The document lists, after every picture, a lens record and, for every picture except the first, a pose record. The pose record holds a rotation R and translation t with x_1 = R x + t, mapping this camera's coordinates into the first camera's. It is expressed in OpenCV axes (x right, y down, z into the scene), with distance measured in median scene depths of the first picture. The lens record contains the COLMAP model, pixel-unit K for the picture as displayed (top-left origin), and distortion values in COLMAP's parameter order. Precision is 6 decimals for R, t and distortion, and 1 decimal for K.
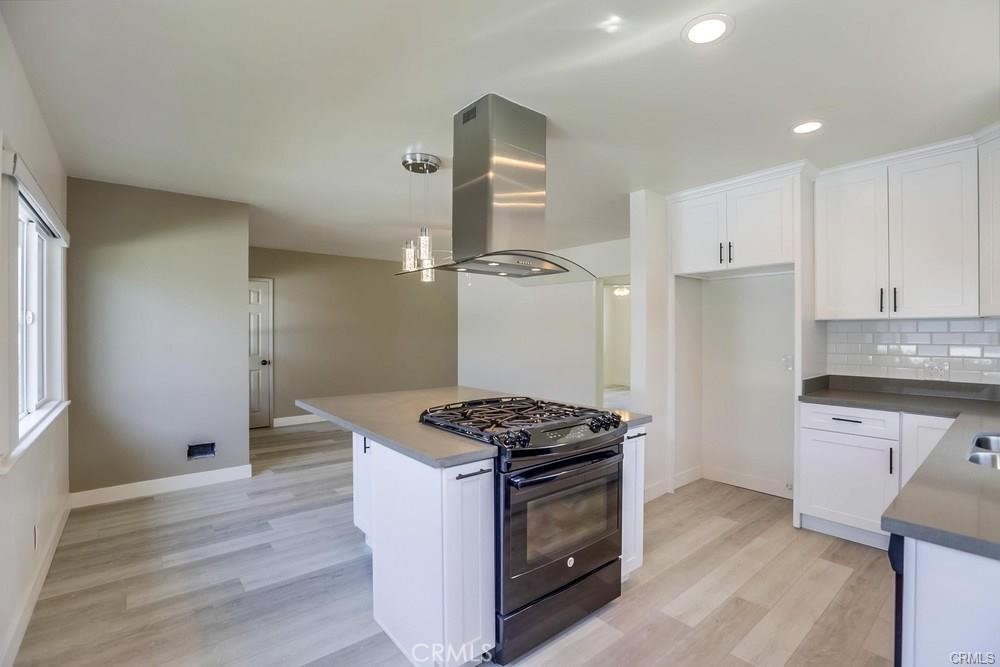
lens RADIAL K [[453.9, 0, 505.0], [0, 453.9, 330.8], [0, 0, 1]] dist [-0.057798, 0.020304]
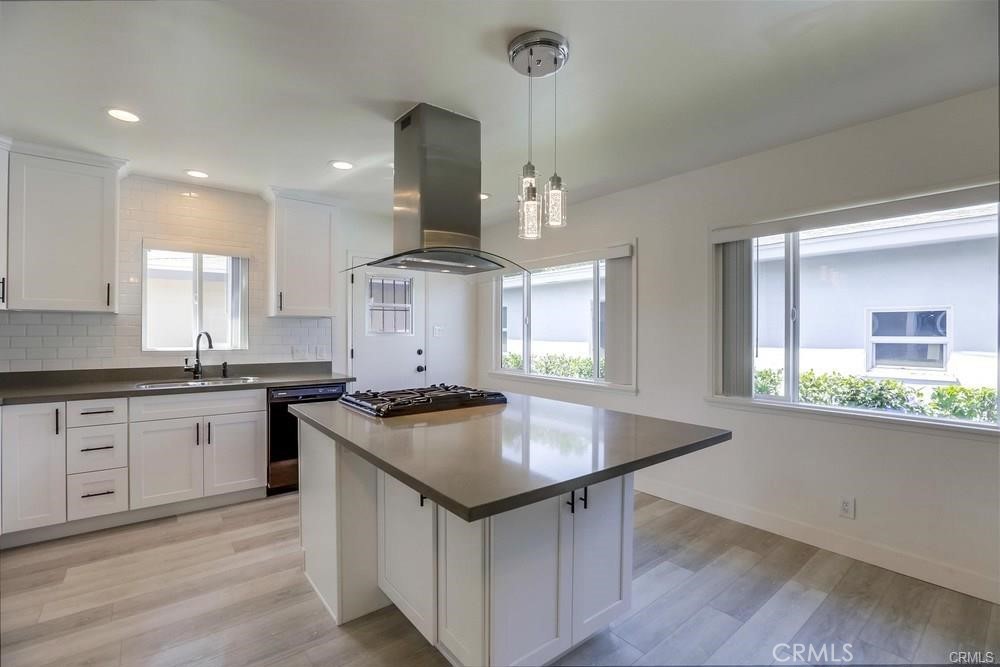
lens RADIAL K [[453.9, 0, 505.0], [0, 453.9, 330.8], [0, 0, 1]] dist [-0.057798, 0.020304]
pose [[-0.999829, -0.006525, 0.017291, -0.074003], [-0.006578, 0.999974, -0.003010, 0.005453], [-0.017271, -0.003123, -0.999846, 0.786433]]
